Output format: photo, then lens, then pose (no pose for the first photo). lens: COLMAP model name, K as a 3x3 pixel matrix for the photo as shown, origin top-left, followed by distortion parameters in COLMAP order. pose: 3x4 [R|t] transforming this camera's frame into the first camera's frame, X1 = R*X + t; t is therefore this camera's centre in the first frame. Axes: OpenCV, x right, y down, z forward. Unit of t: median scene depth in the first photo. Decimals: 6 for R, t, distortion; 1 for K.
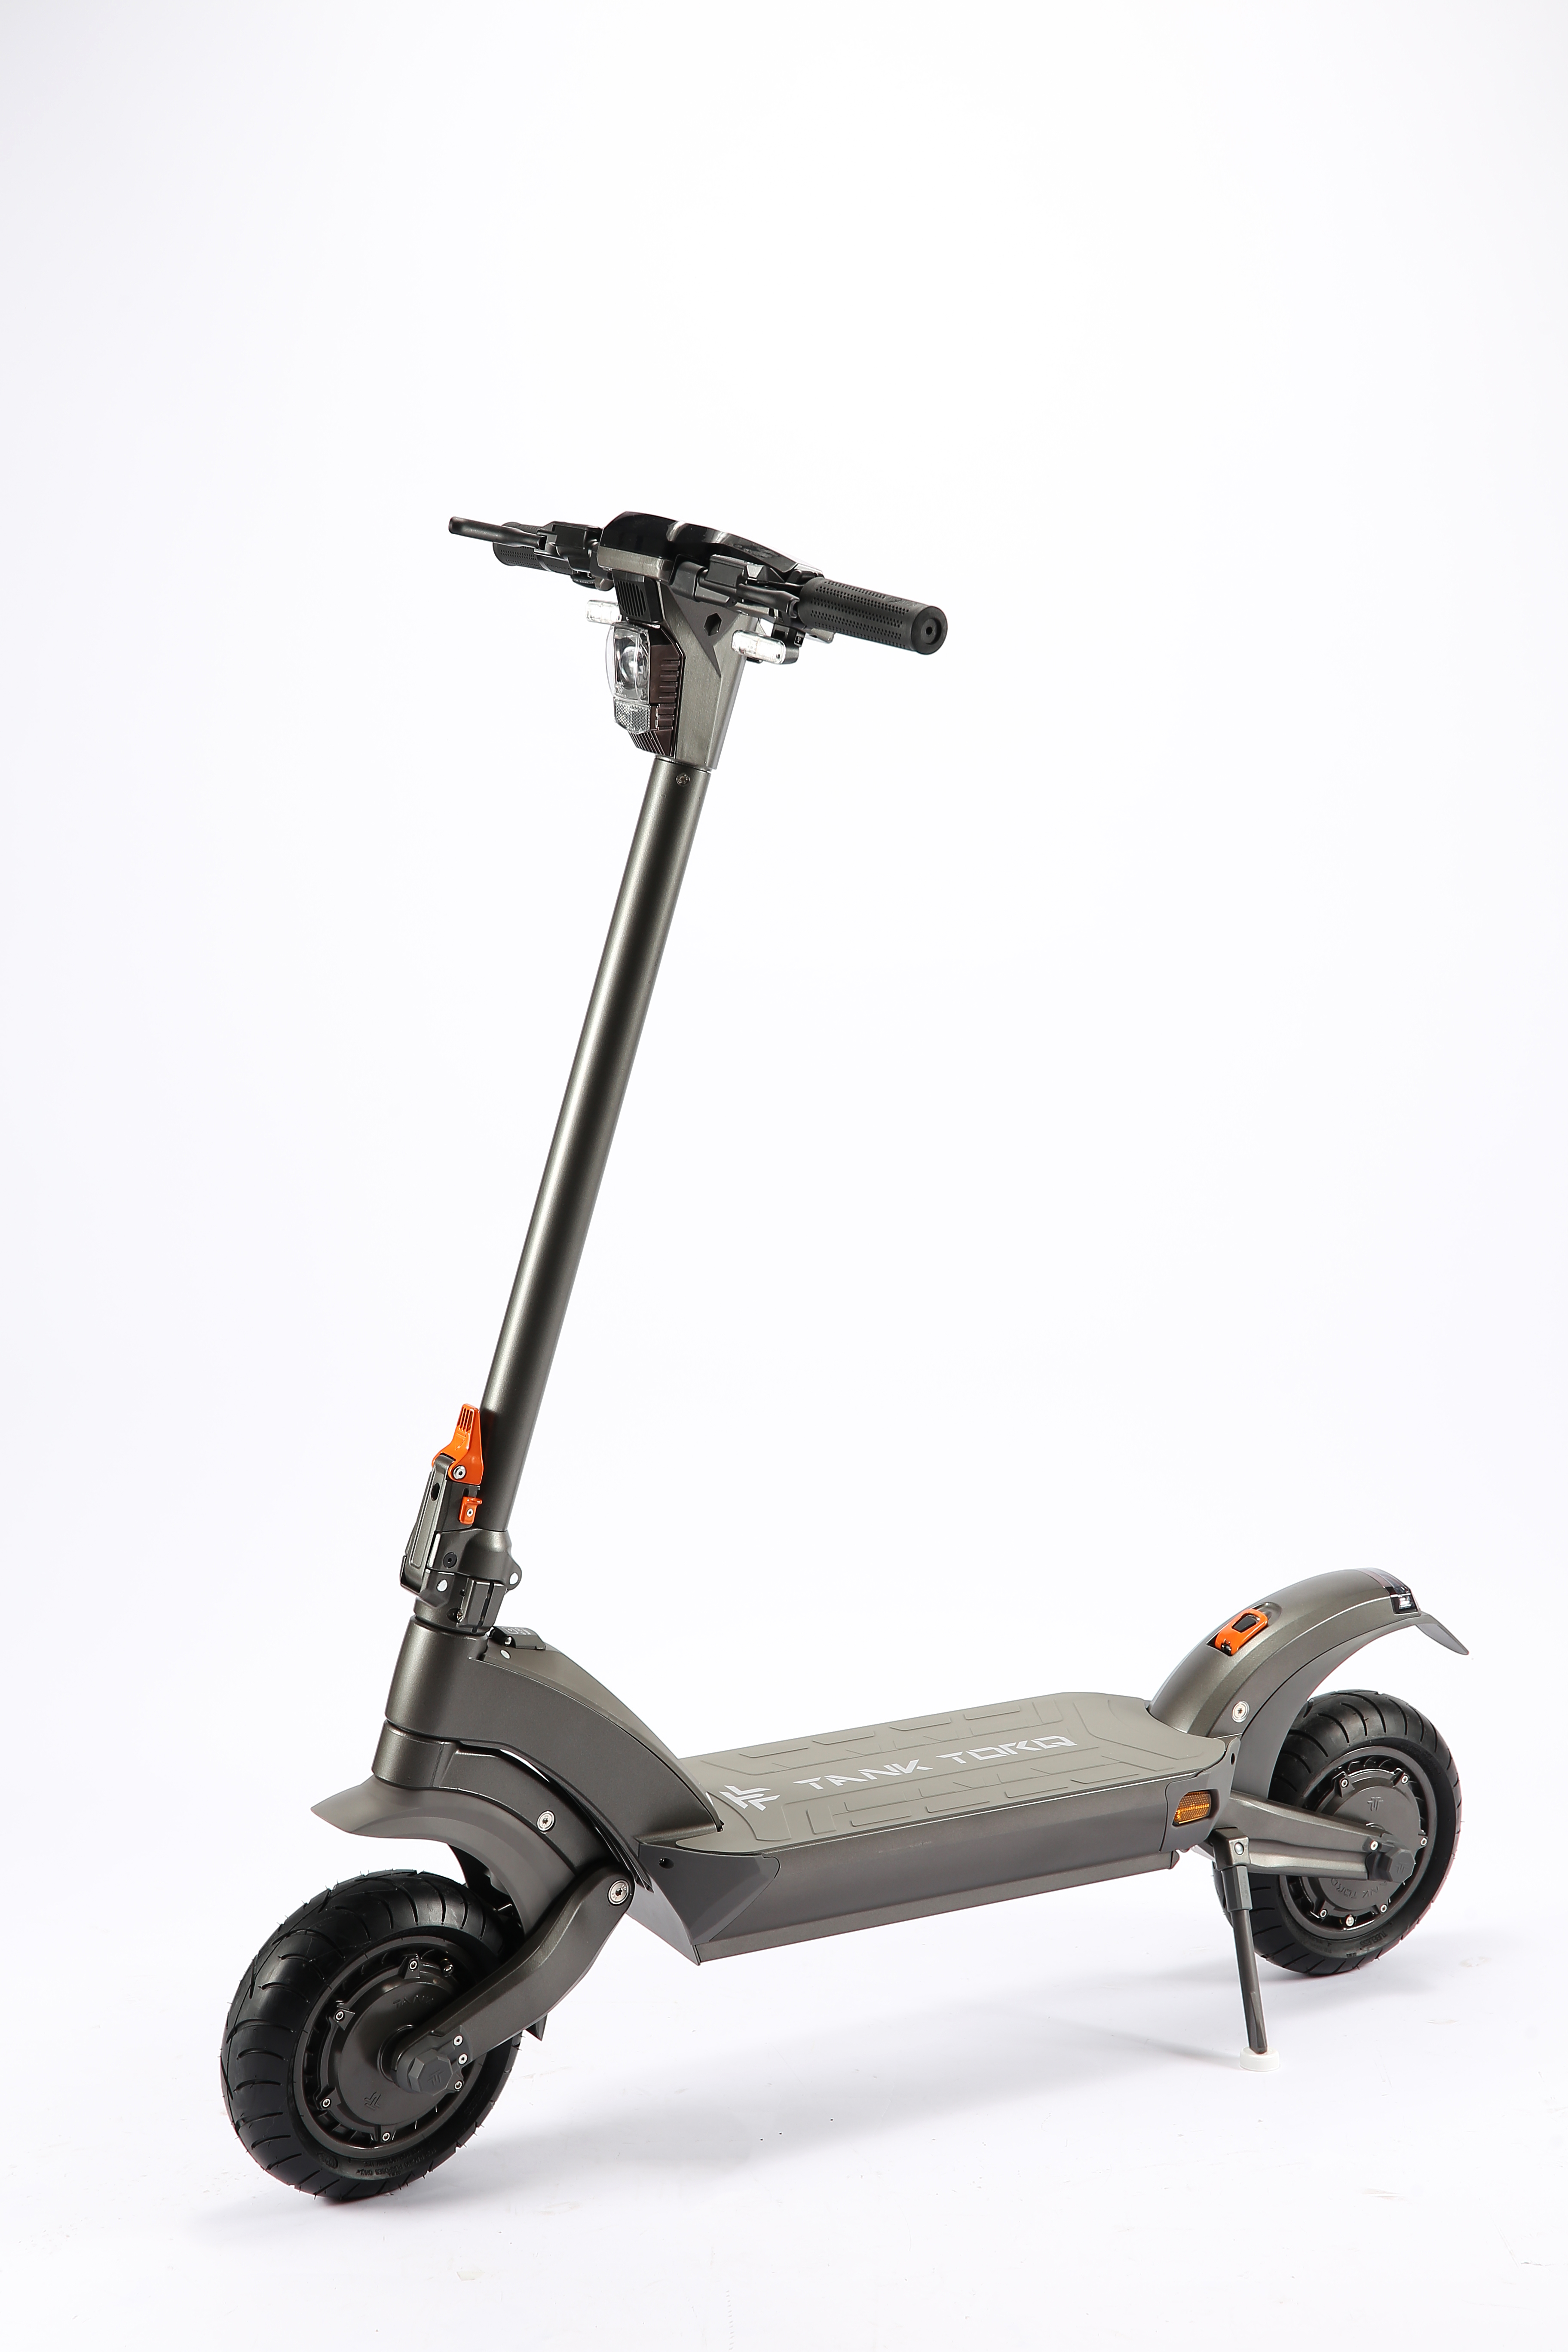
lens RADIAL K [[3893.4, 0, 784.0], [0, 3893.4, 1176.0], [0, 0, 1]] dist [0.166170, -0.000005]
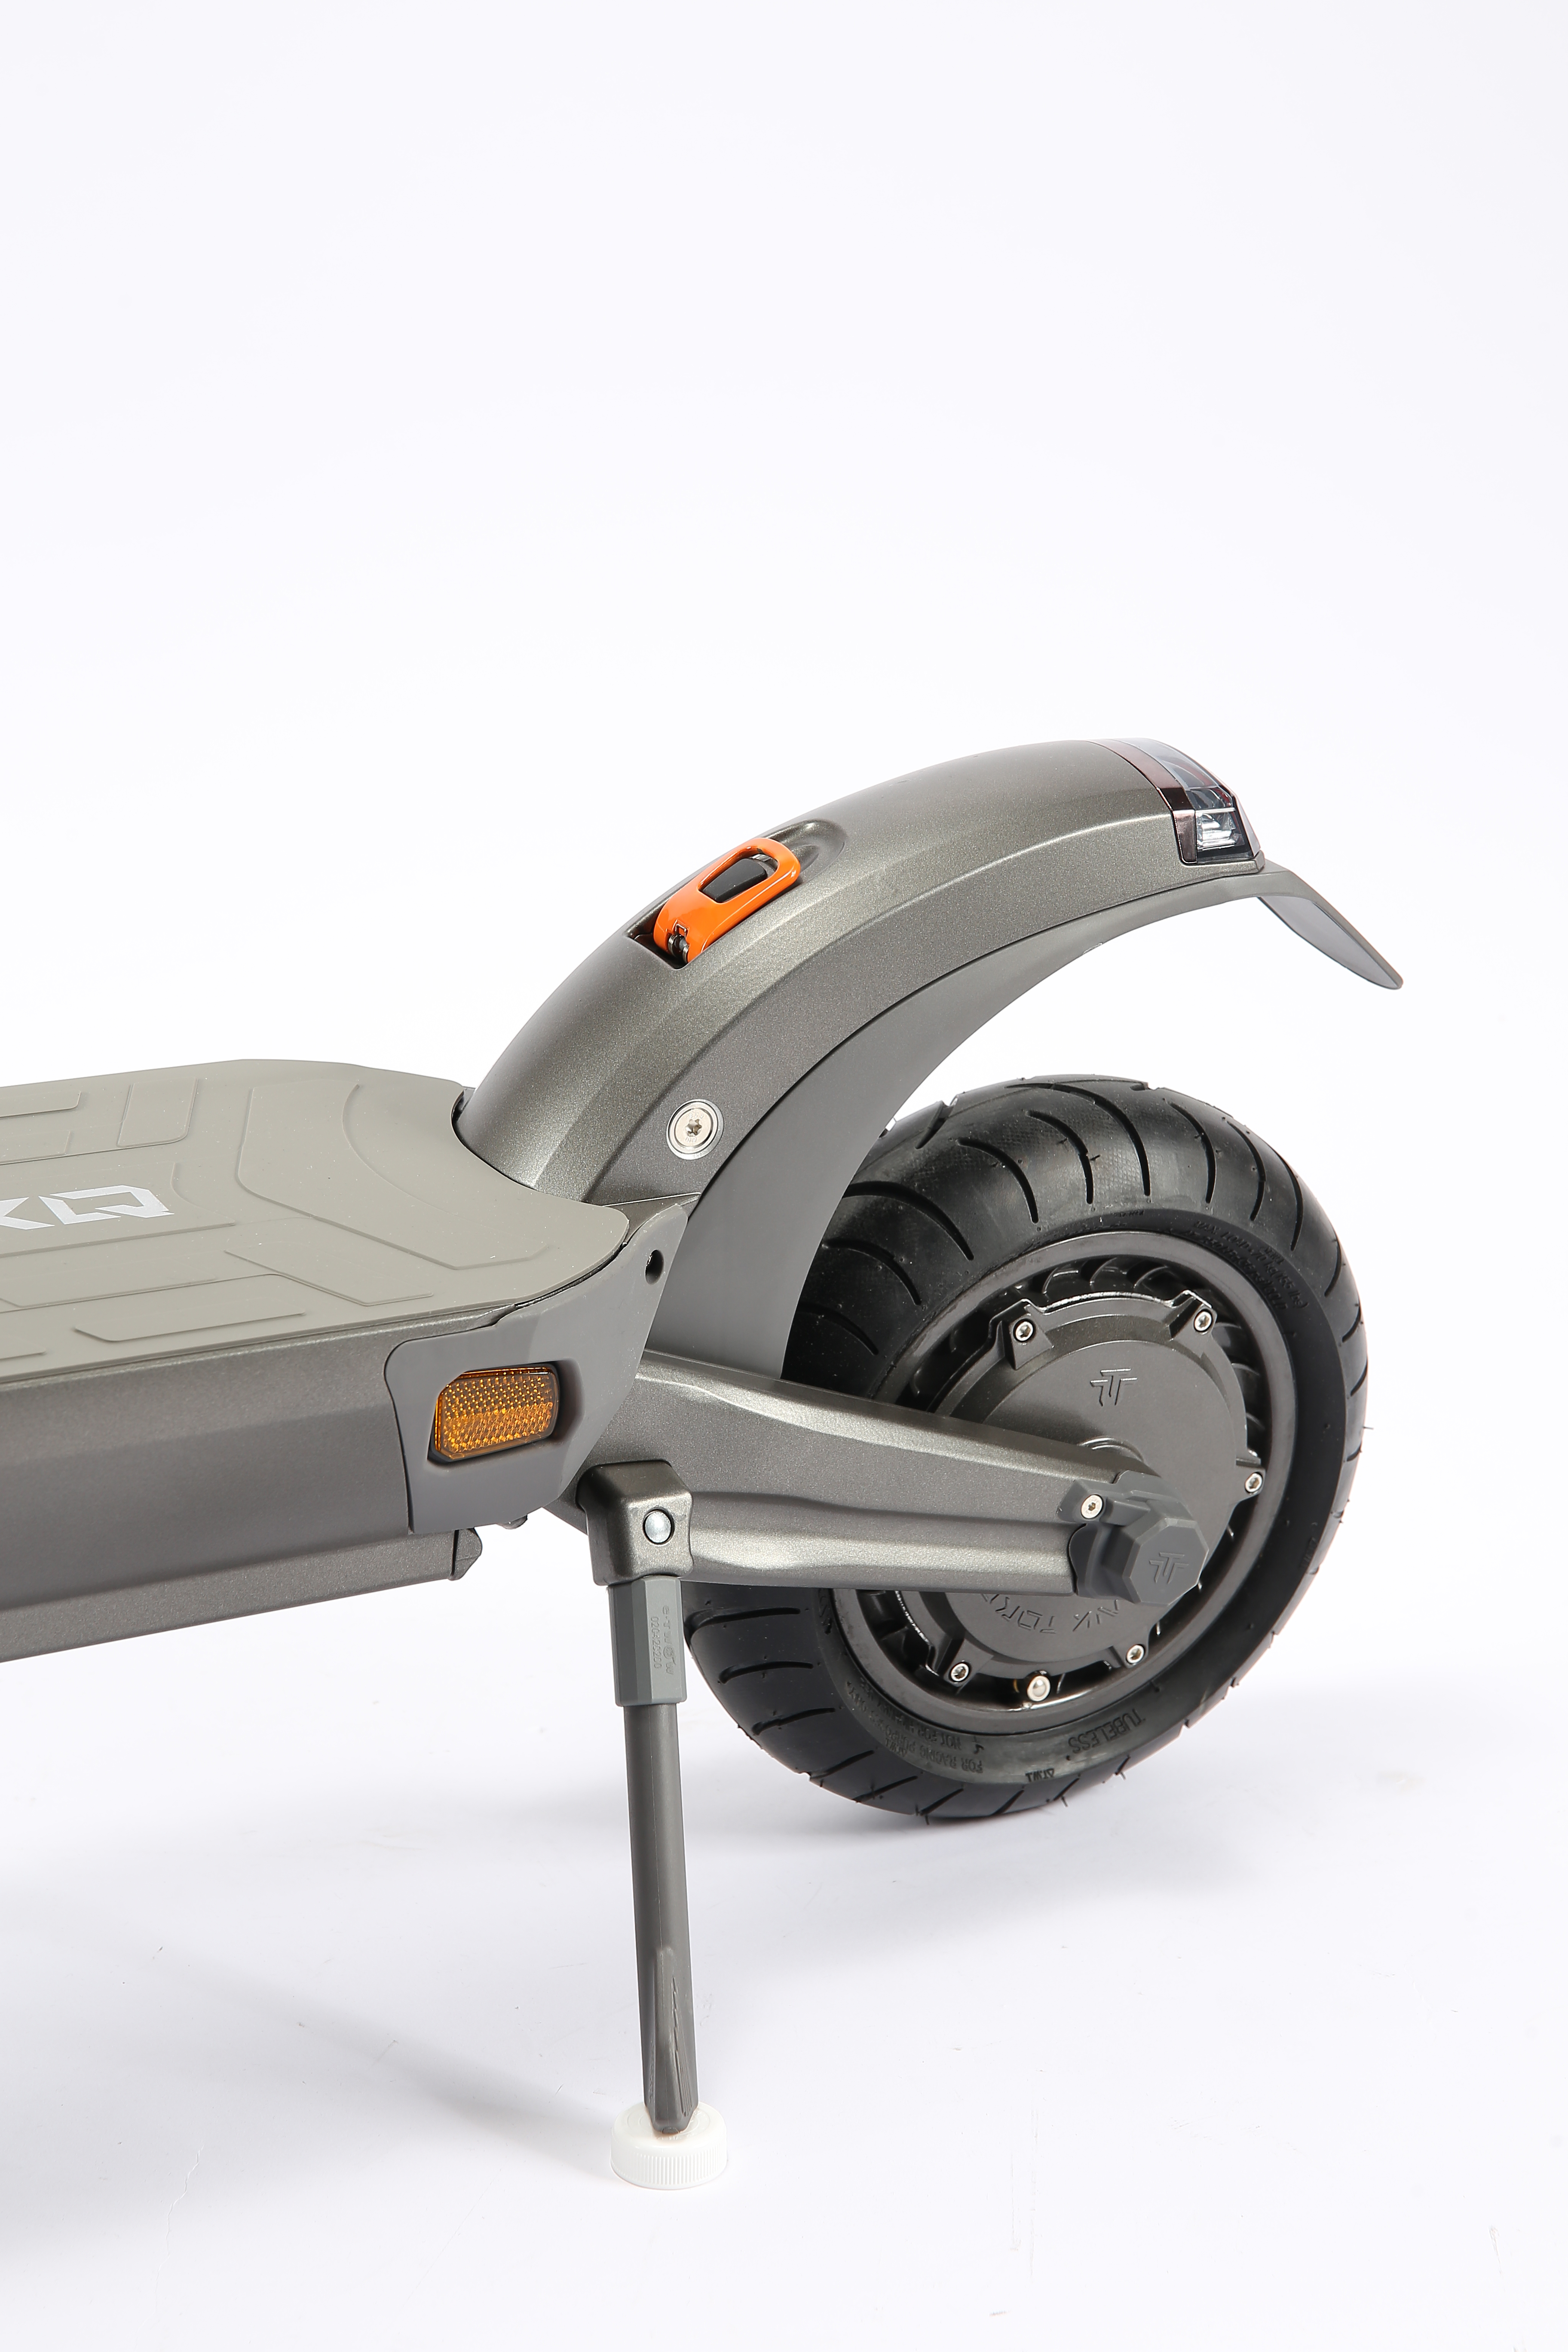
lens RADIAL K [[3893.4, 0, 784.0], [0, 3893.4, 1176.0], [0, 0, 1]] dist [0.166170, -0.000005]
pose [[0.998686, 0.030341, -0.041297, 0.135215], [-0.023628, 0.987744, 0.154286, 0.086097], [0.045472, -0.153107, 0.987163, 0.648364]]
